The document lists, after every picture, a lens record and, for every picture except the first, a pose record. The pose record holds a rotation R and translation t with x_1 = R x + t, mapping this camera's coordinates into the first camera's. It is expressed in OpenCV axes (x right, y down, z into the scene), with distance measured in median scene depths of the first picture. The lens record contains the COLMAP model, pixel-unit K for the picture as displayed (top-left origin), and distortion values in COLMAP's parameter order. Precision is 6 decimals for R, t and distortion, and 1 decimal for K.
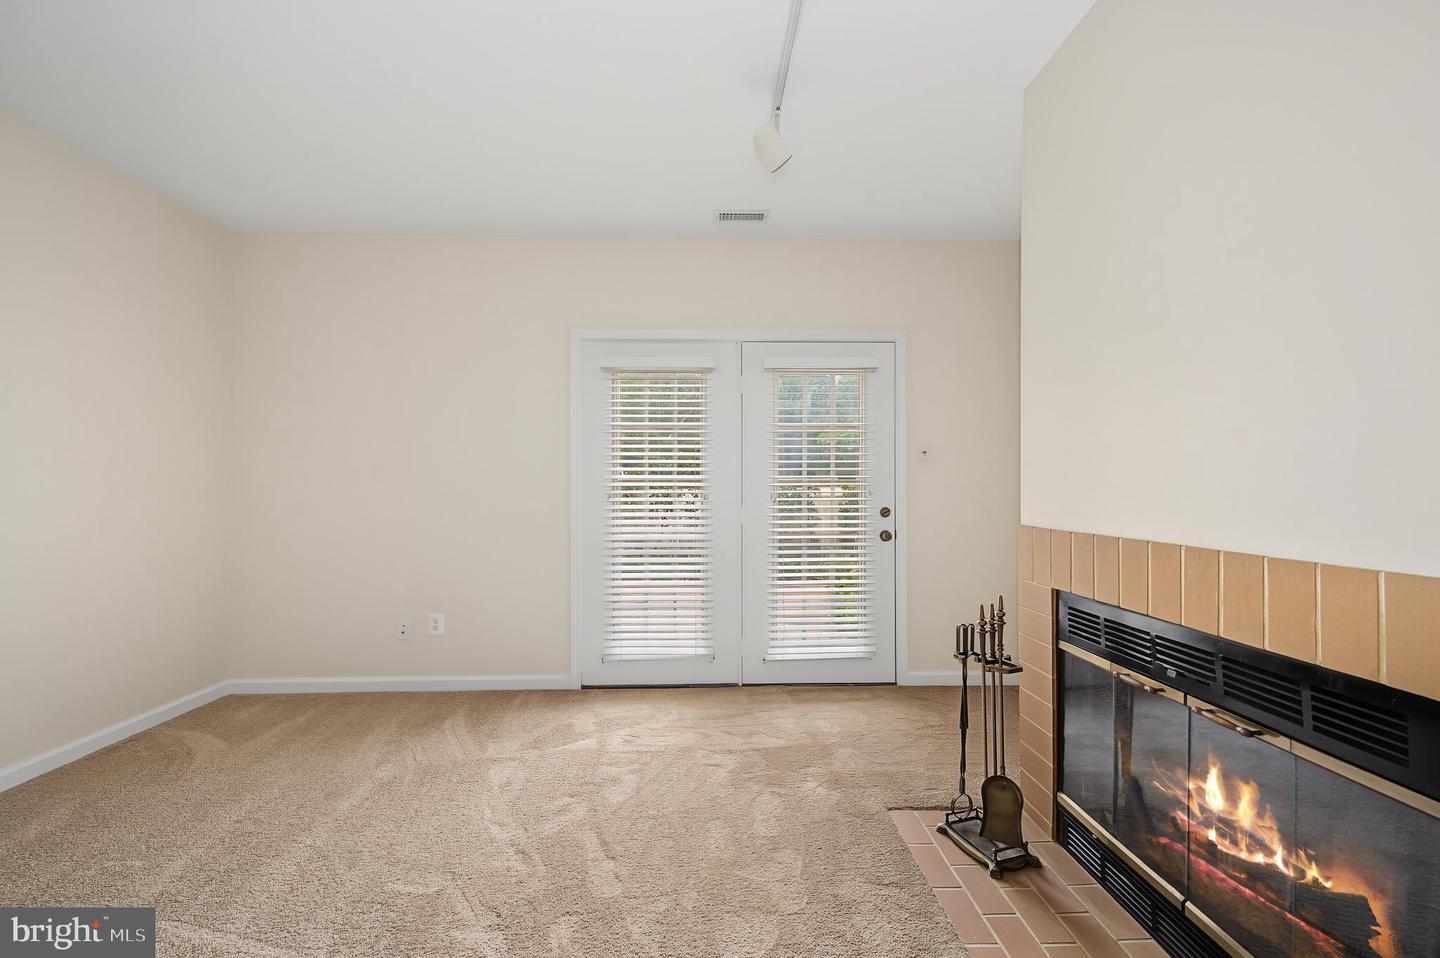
lens RADIAL K [[569.2, 0, 719.1], [0, 569.2, 485.0], [0, 0, 1]] dist [0.007896, -0.002351]
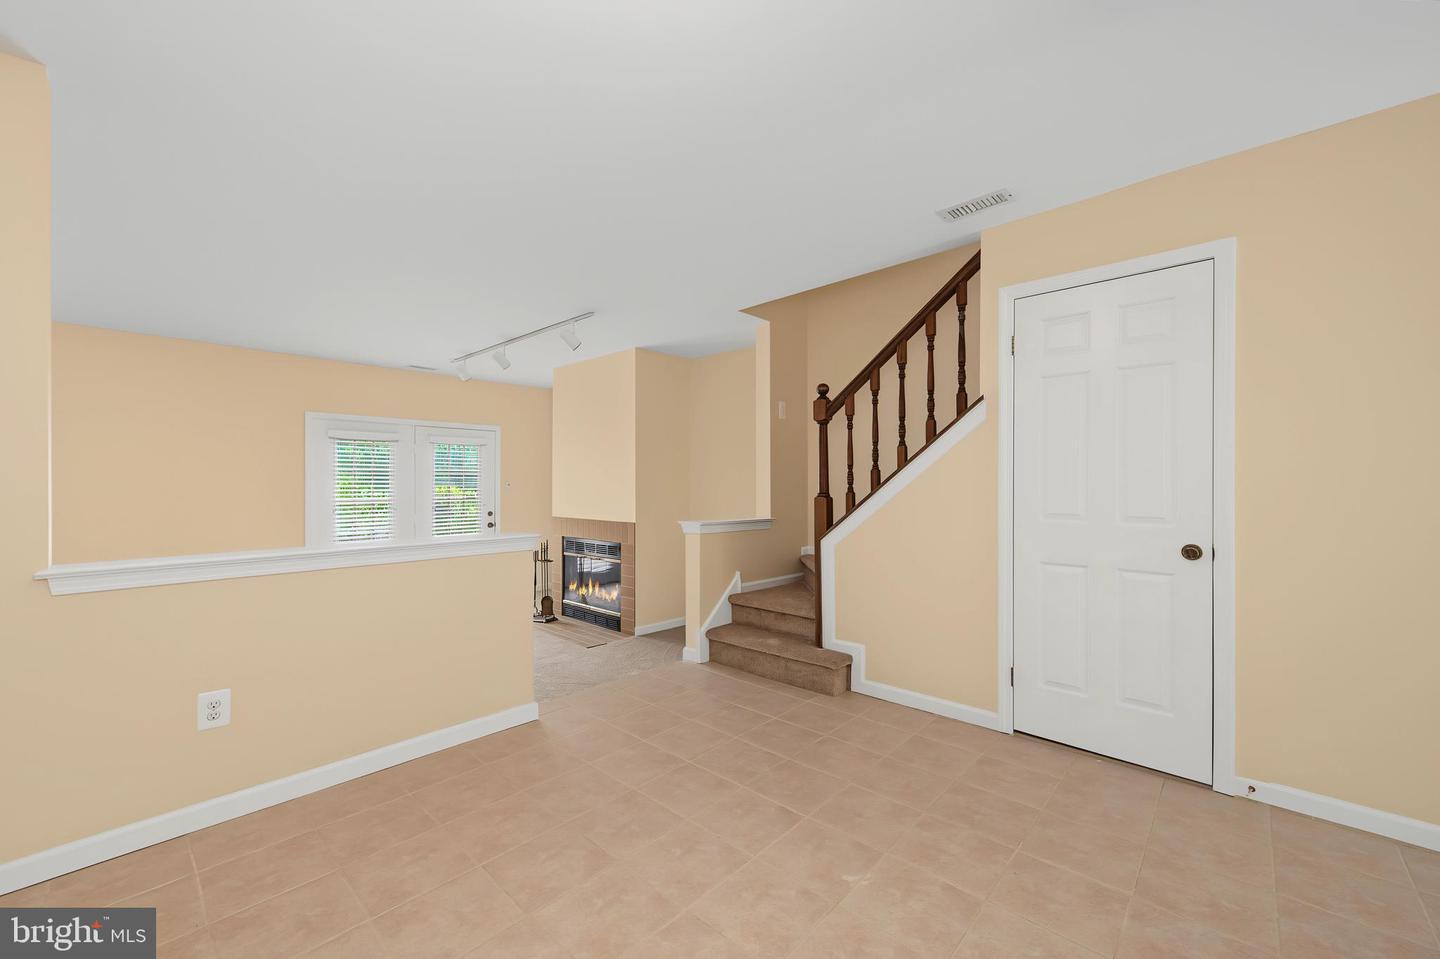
lens RADIAL K [[569.2, 0, 716.9], [0, 569.2, 485.2], [0, 0, 1]] dist [0.007896, -0.002351]
pose [[0.704294, 0.001303, 0.709907, -0.738294], [-0.000518, 0.999999, -0.001322, -0.066721], [-0.709908, 0.000563, 0.704294, -1.286547]]
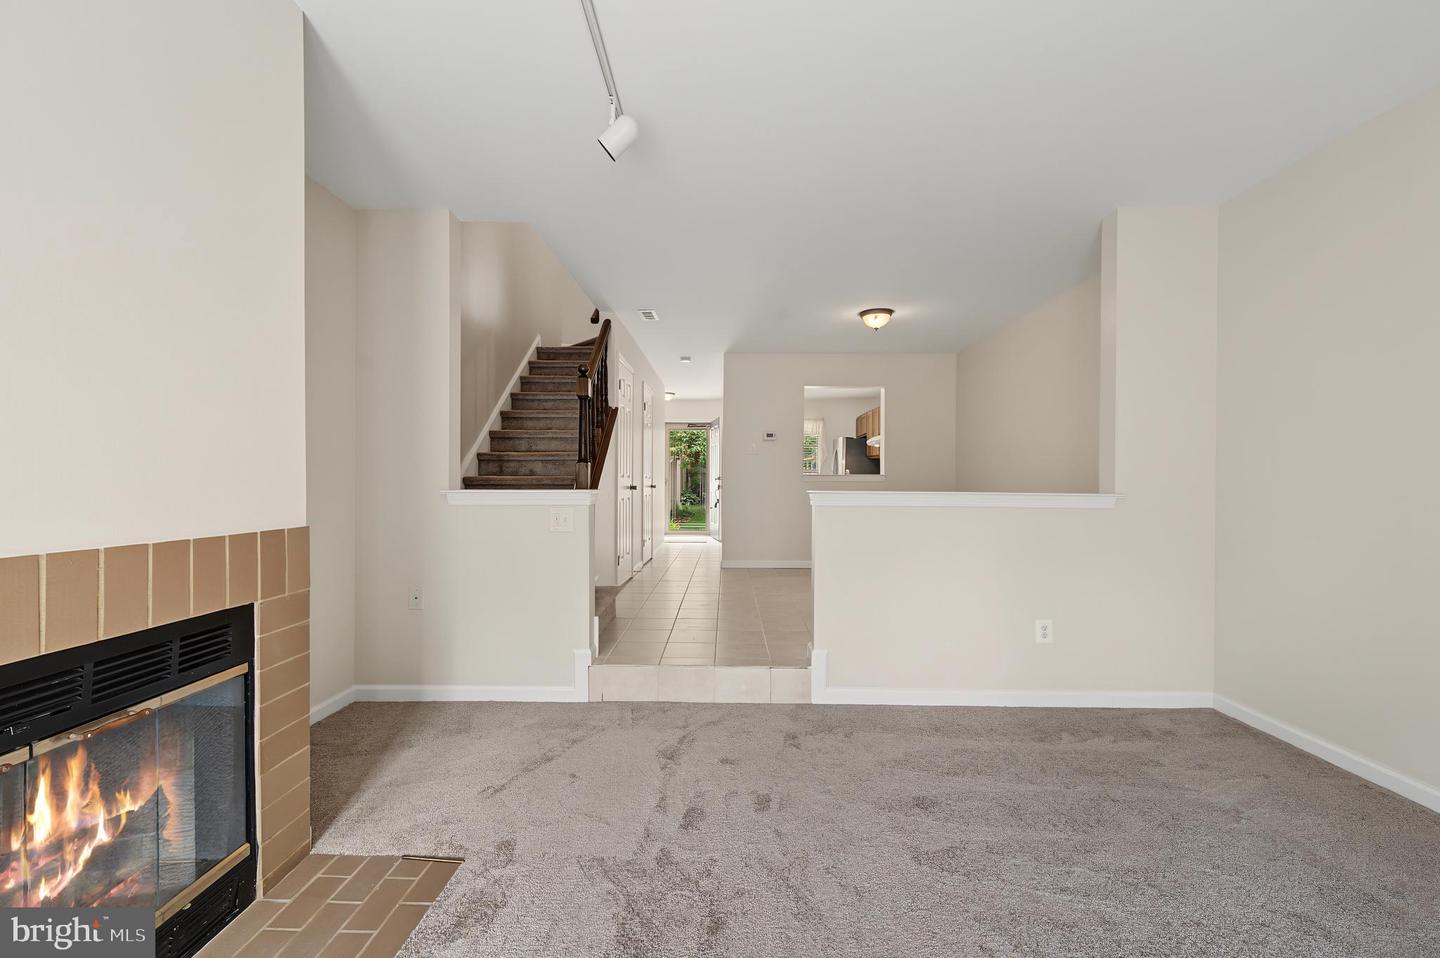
lens RADIAL K [[569.2, 0, 719.1], [0, 569.2, 482.8], [0, 0, 1]] dist [0.007896, -0.002351]
pose [[-0.998949, -0.002832, 0.045748, -0.082581], [-0.002701, 0.999992, 0.002919, 0.004143], [-0.045756, 0.002792, -0.998949, 0.898944]]
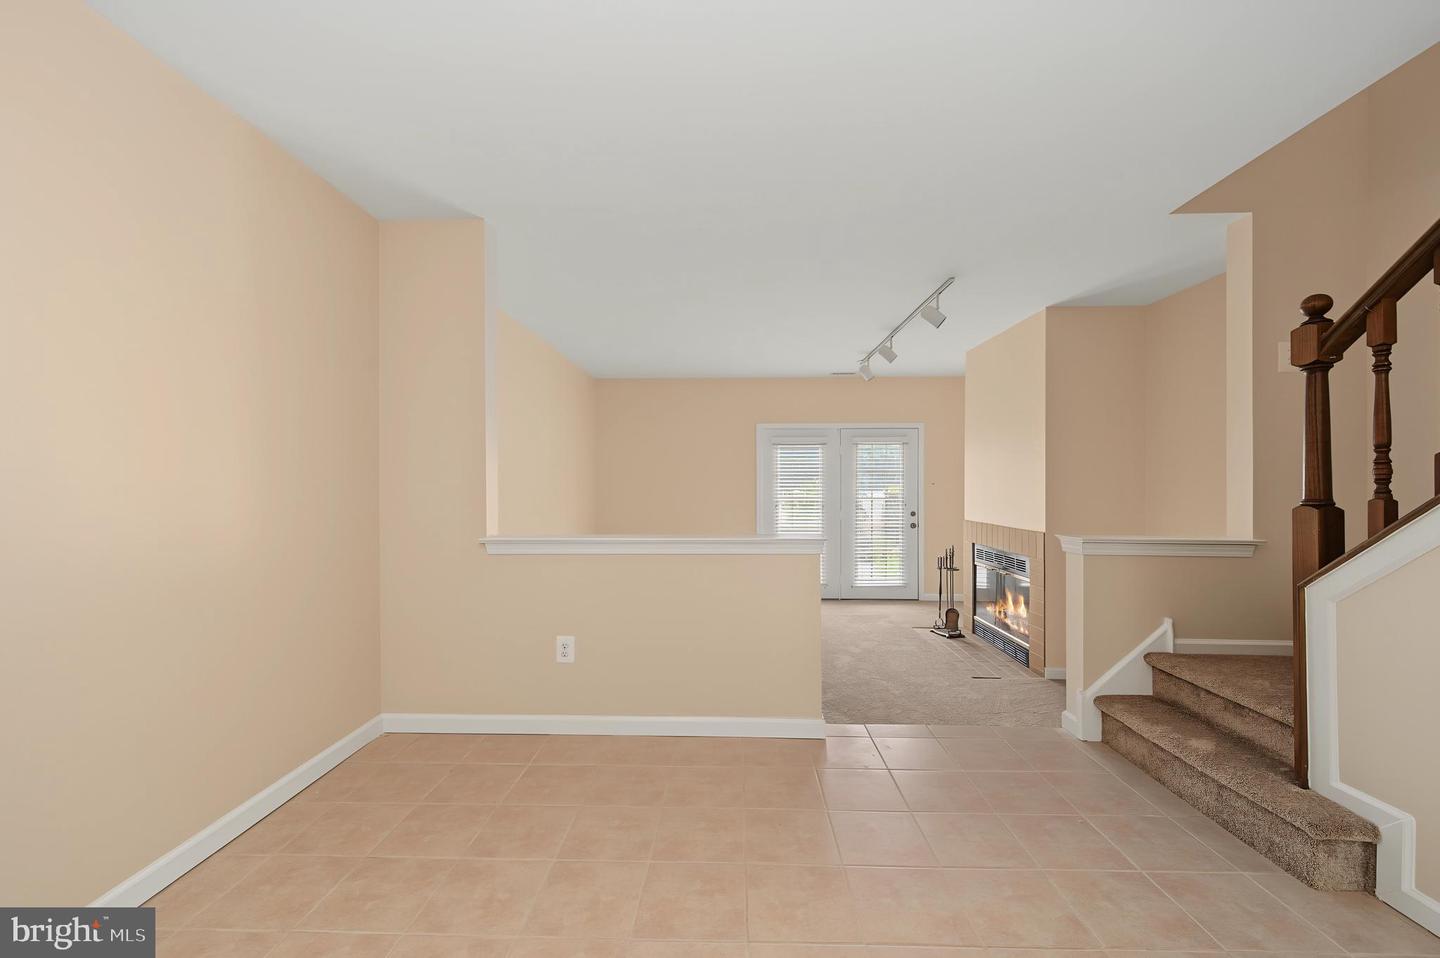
lens RADIAL K [[569.2, 0, 716.1], [0, 569.2, 485.8], [0, 0, 1]] dist [0.007896, -0.002351]
pose [[0.998063, 0.002235, -0.062168, -0.338600], [-0.002084, 0.999995, 0.002492, -0.067804], [0.062173, -0.002358, 0.998063, -1.284917]]
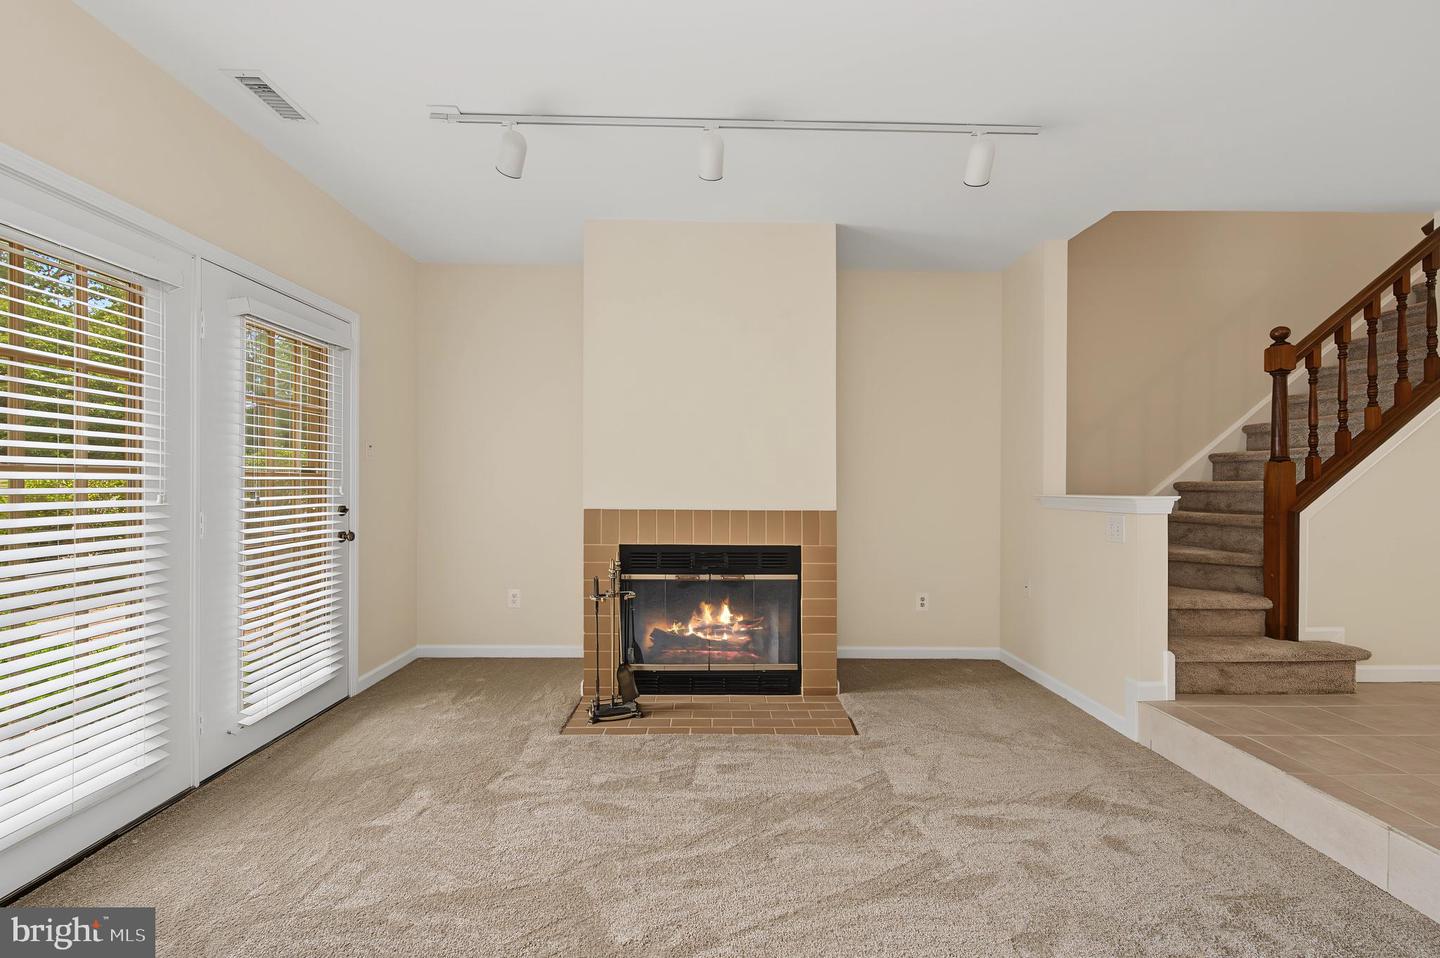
lens RADIAL K [[569.2, 0, 717.5], [0, 569.2, 487.8], [0, 0, 1]] dist [0.007896, -0.002351]
pose [[0.008696, -0.006018, 0.999944, -0.753520], [-0.004535, 0.999971, 0.006058, 0.004435], [-0.999952, -0.004588, 0.008669, 0.494684]]
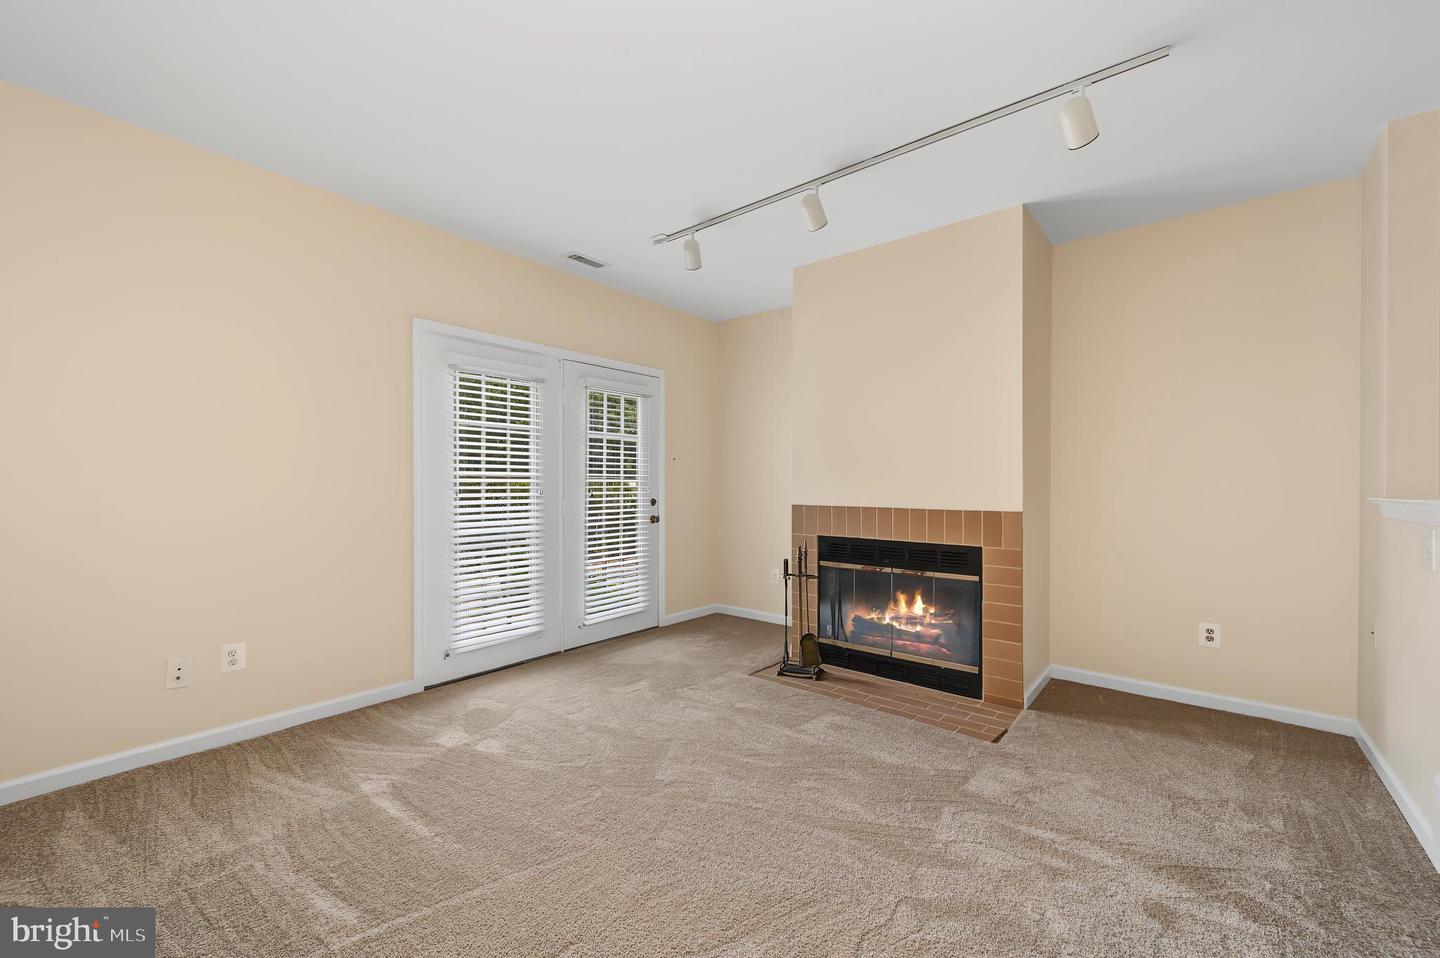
lens RADIAL K [[569.2, 0, 720.0], [0, 569.2, 491.3], [0, 0, 1]] dist [0.007896, -0.002351]
pose [[0.656623, -0.007893, 0.754177, -0.784705], [-0.001876, 0.999925, 0.012098, 0.005815], [-0.754216, -0.009358, 0.656559, -0.021688]]
